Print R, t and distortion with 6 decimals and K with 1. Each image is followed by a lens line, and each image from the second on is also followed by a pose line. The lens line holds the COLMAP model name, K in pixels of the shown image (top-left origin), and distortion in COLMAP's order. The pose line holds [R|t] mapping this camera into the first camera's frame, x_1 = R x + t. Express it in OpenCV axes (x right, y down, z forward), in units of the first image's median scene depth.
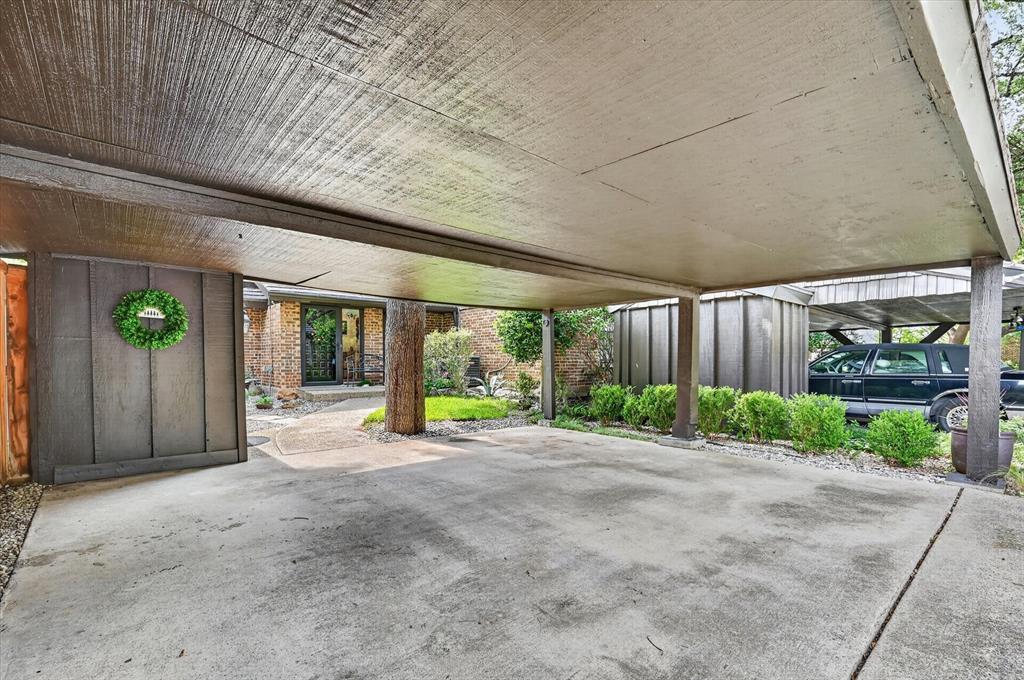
lens RADIAL K [[460.5, 0, 524.2], [0, 460.5, 366.1], [0, 0, 1]] dist [-0.001117, 0.000269]
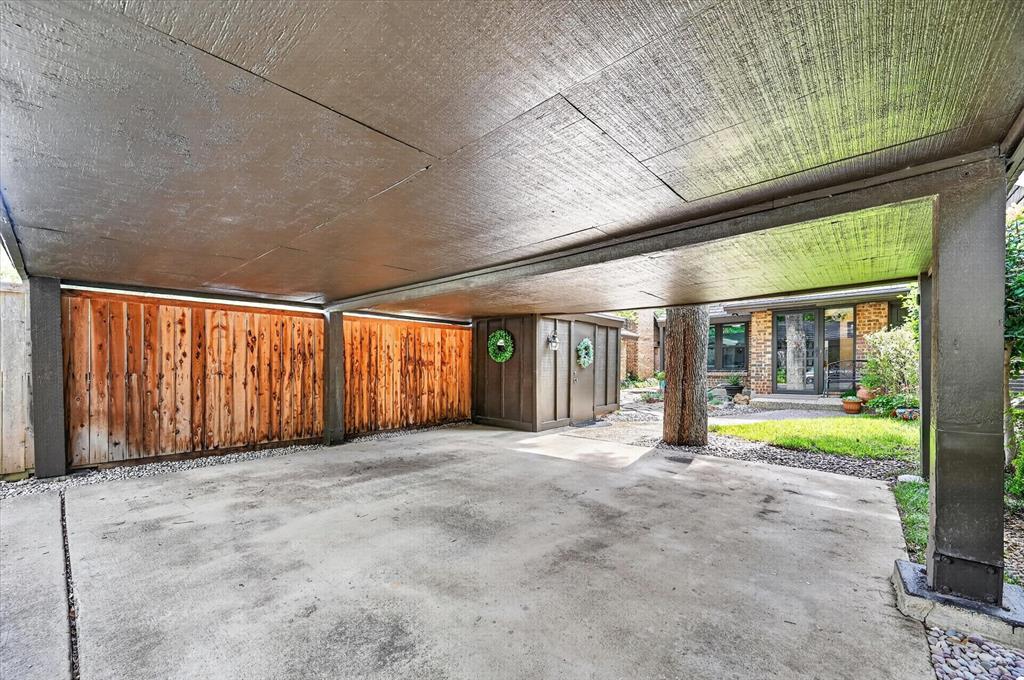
lens RADIAL K [[403.7, 0, 527.9], [0, 403.7, 369.4], [0, 0, 1]] dist [0.001289, -0.000306]
pose [[0.132513, 0.007201, -0.991155, 1.137558], [-0.011117, 0.999922, 0.005779, -0.024656], [0.991119, 0.010252, 0.132582, 1.175771]]
